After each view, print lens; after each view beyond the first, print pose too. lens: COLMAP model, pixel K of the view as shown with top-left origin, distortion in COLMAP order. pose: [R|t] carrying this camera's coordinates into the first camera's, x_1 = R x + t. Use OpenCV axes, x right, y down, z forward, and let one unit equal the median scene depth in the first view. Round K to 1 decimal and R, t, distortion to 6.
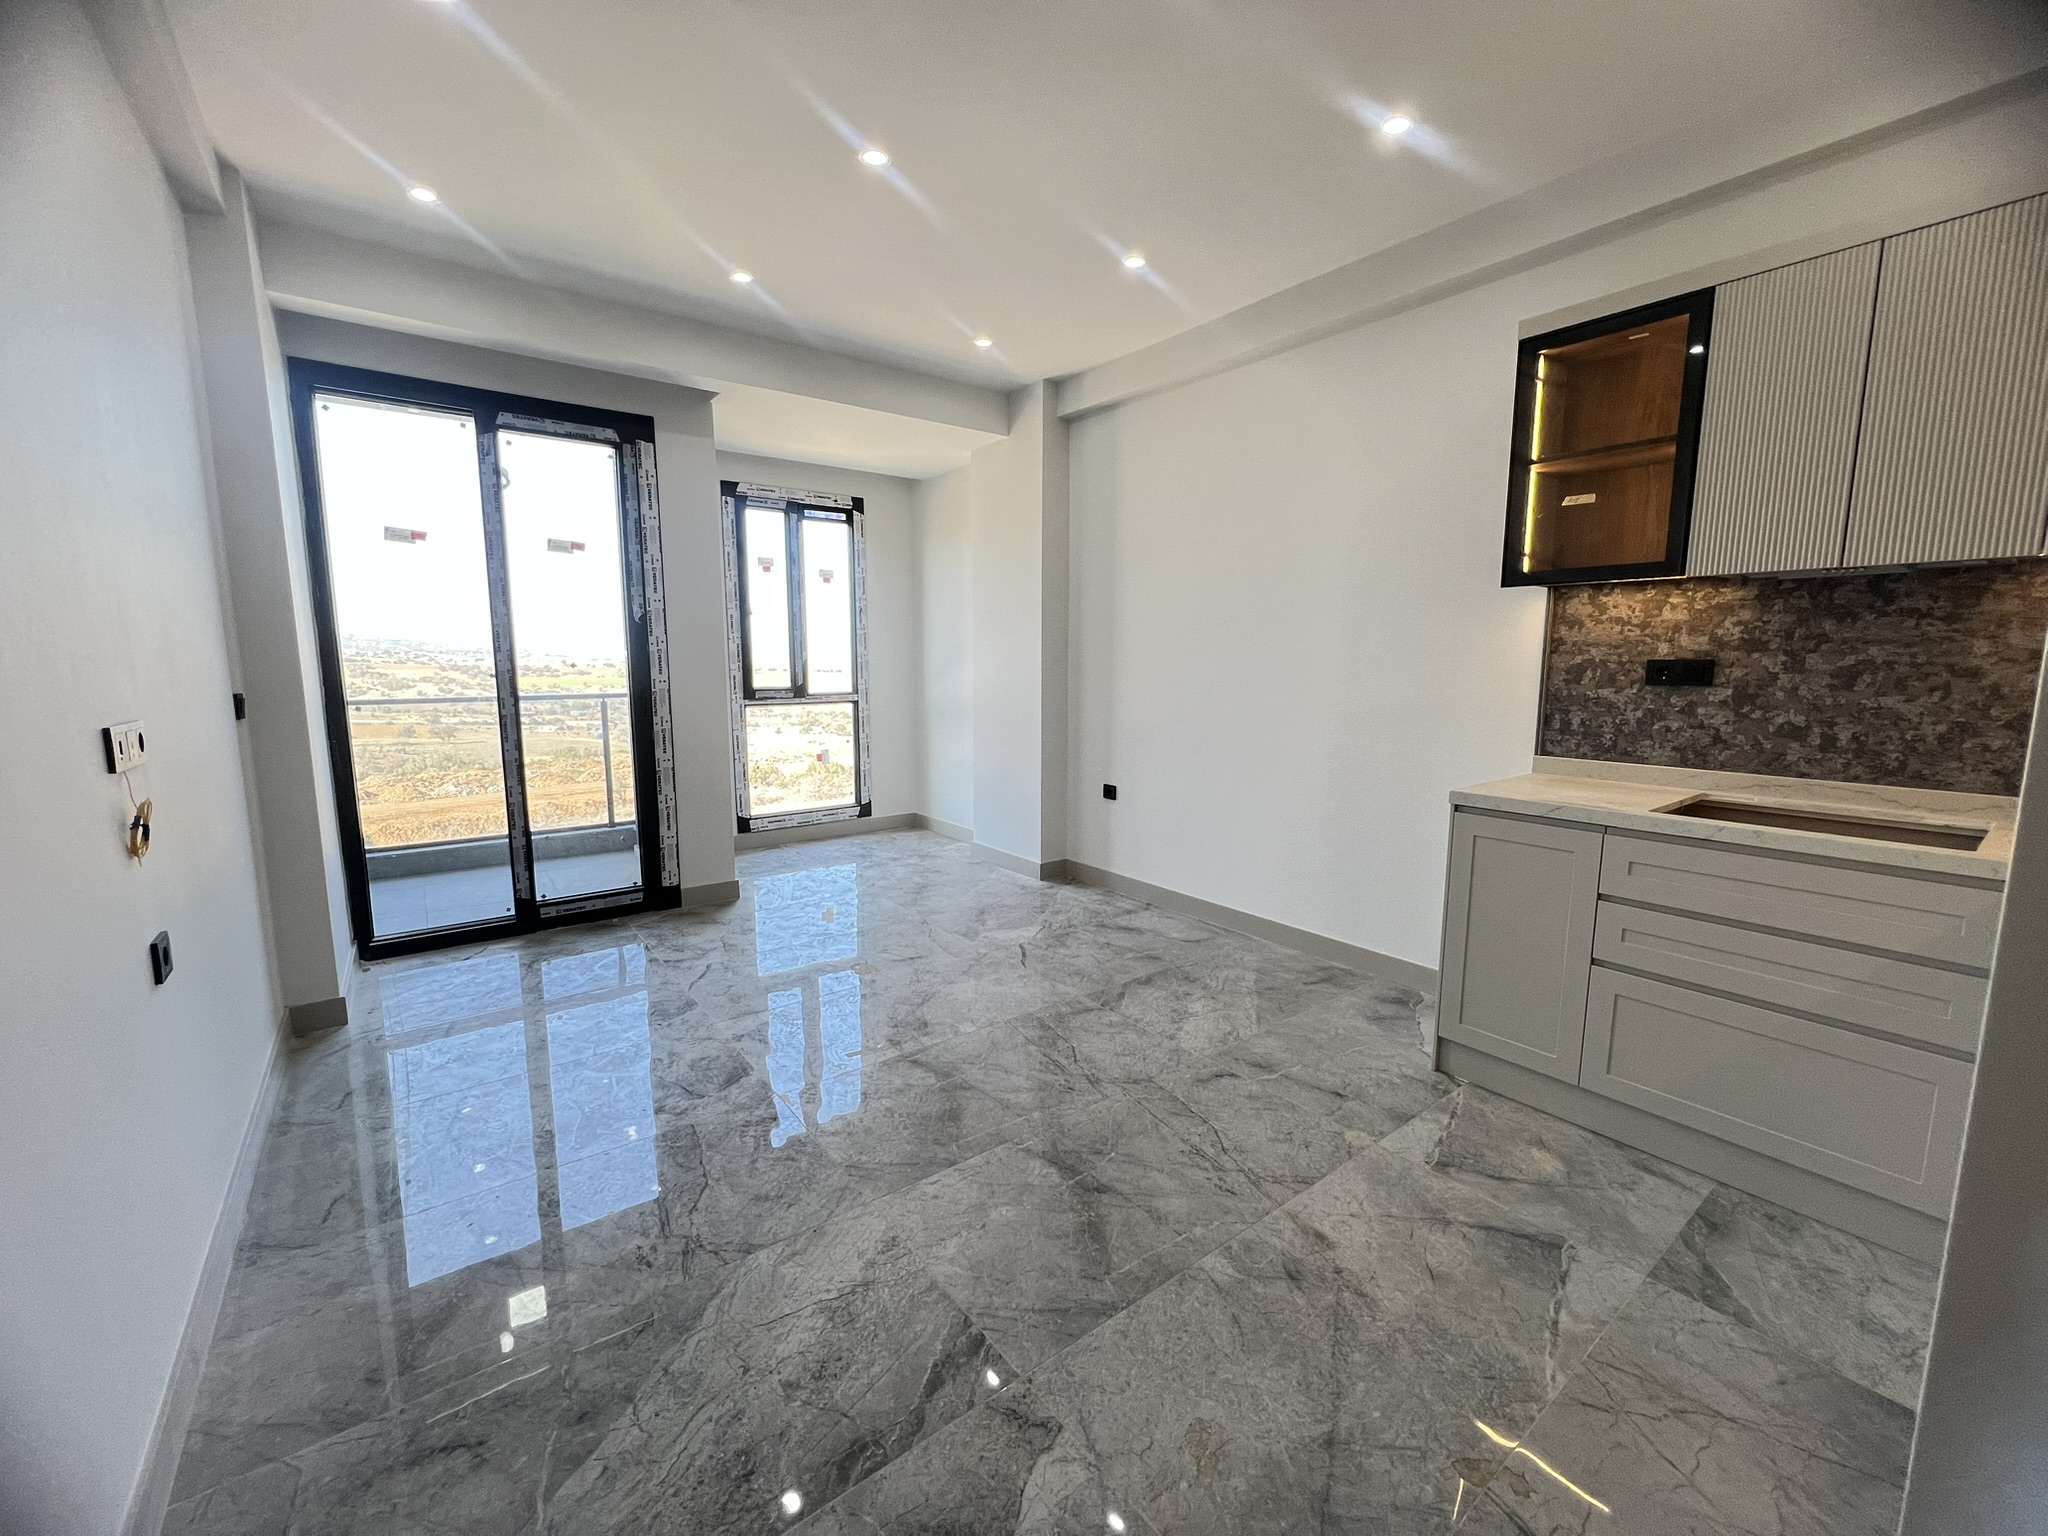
lens RADIAL K [[814.8, 0, 1016.6], [0, 814.8, 765.3], [0, 0, 1]] dist [-0.018348, 0.000122]
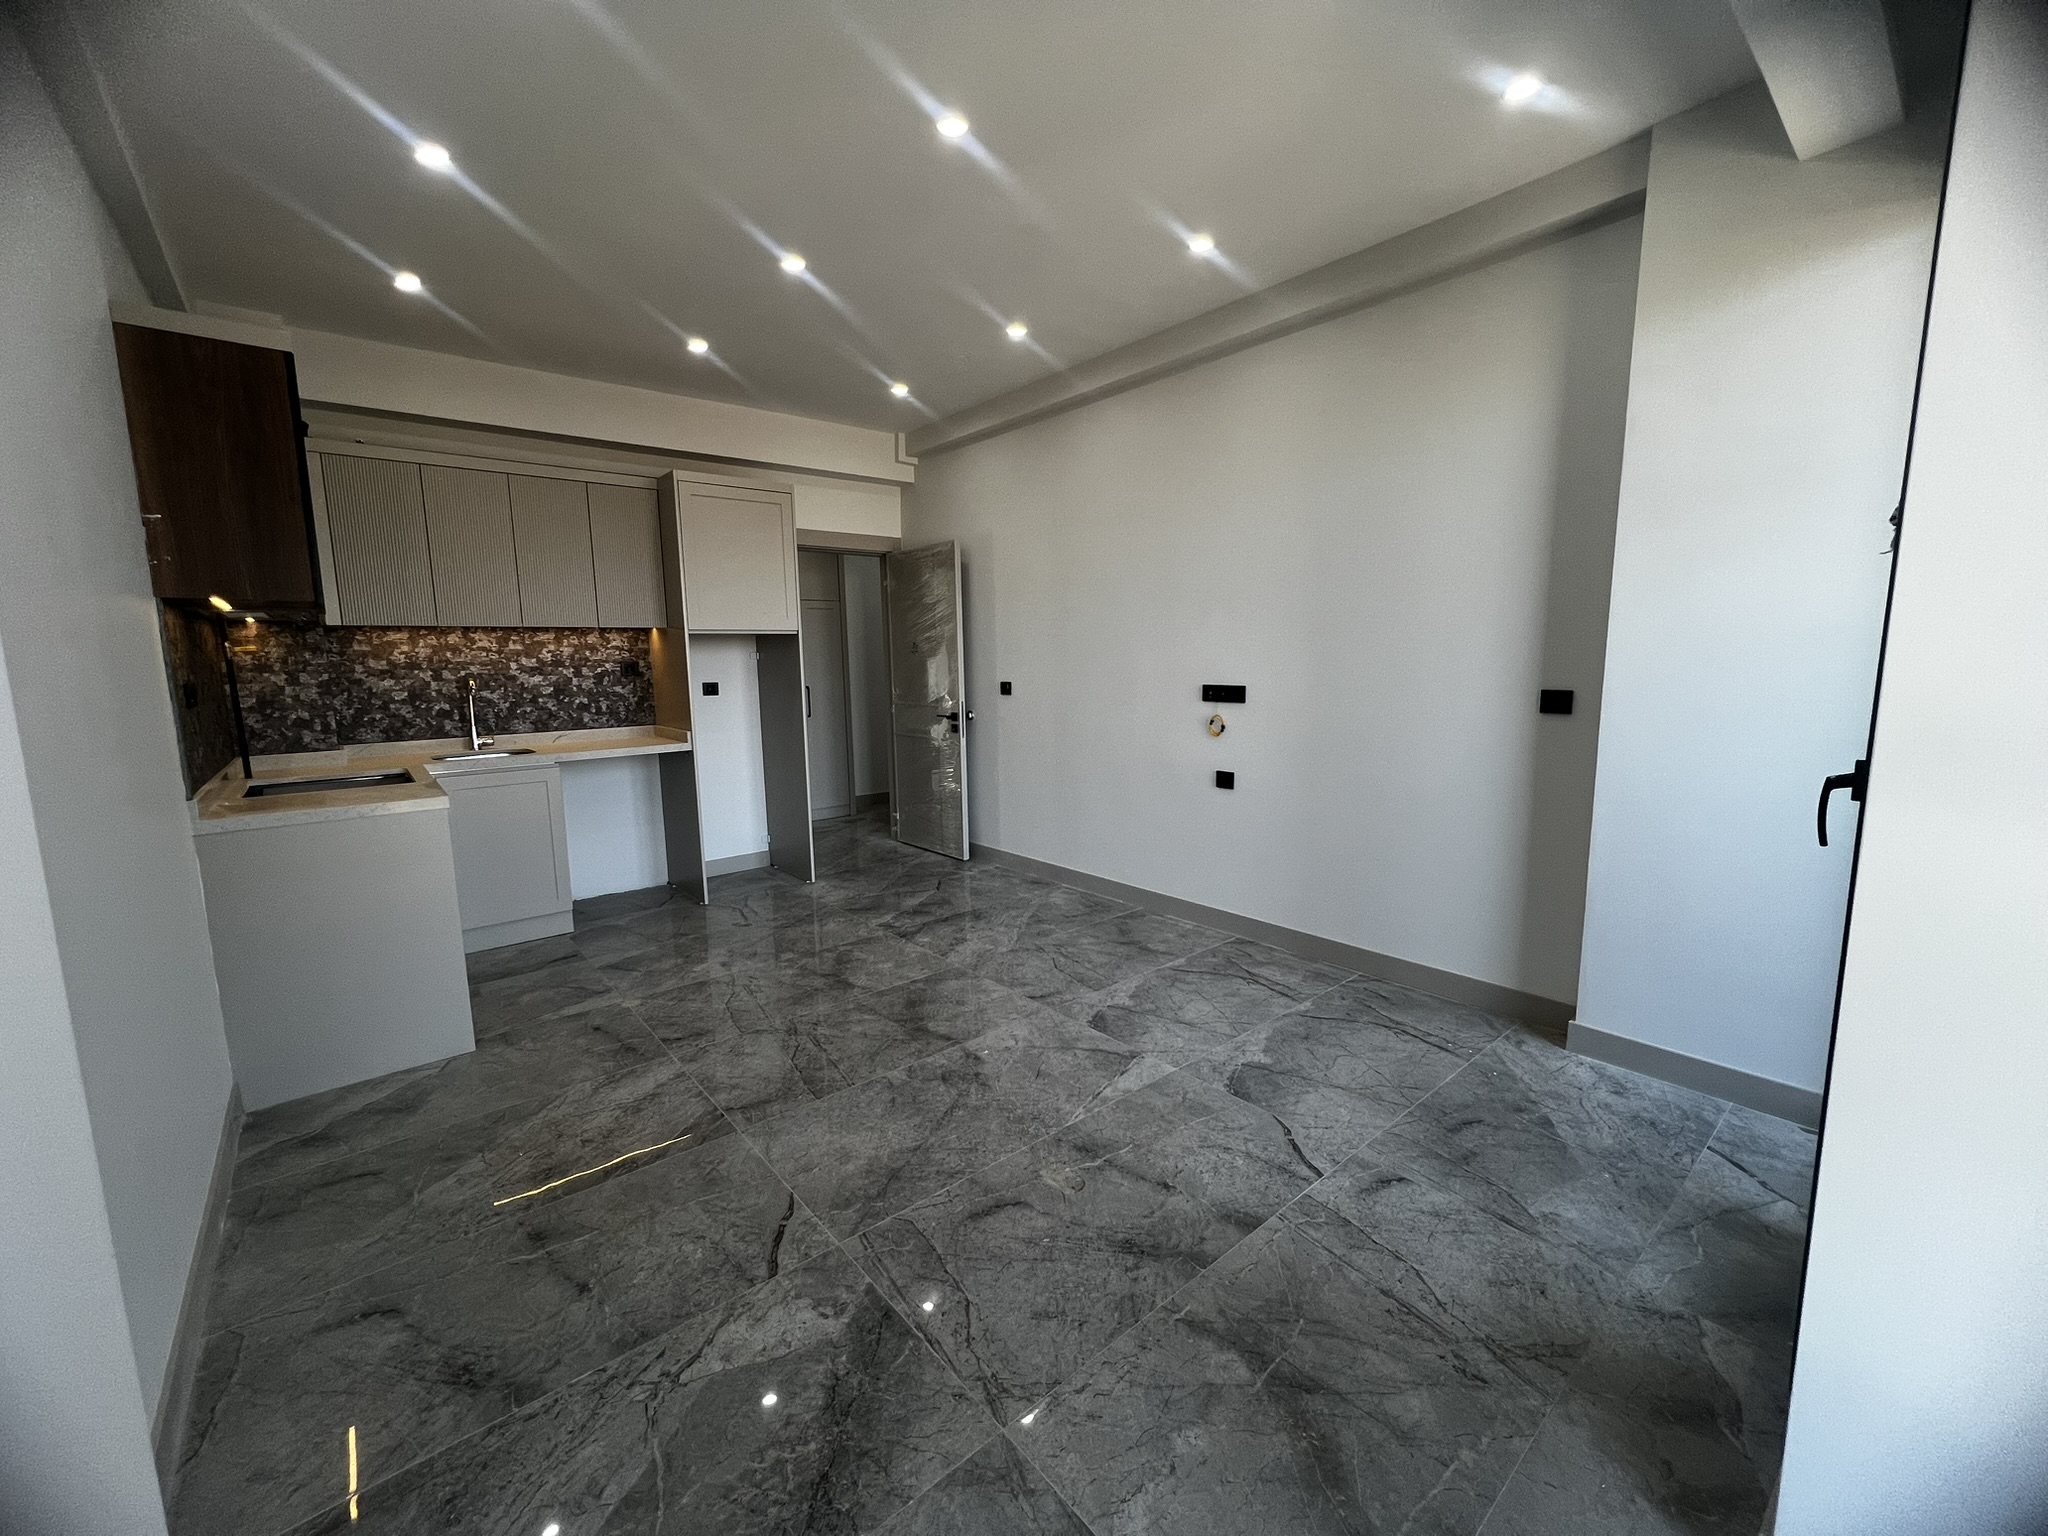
lens RADIAL K [[814.8, 0, 1016.6], [0, 814.8, 765.3], [0, 0, 1]] dist [-0.018348, 0.000122]
pose [[-0.998733, 0.019968, -0.046196, -0.217449], [0.007023, 0.964236, 0.264953, -0.344200], [0.049834, 0.264292, -0.963154, 2.446656]]
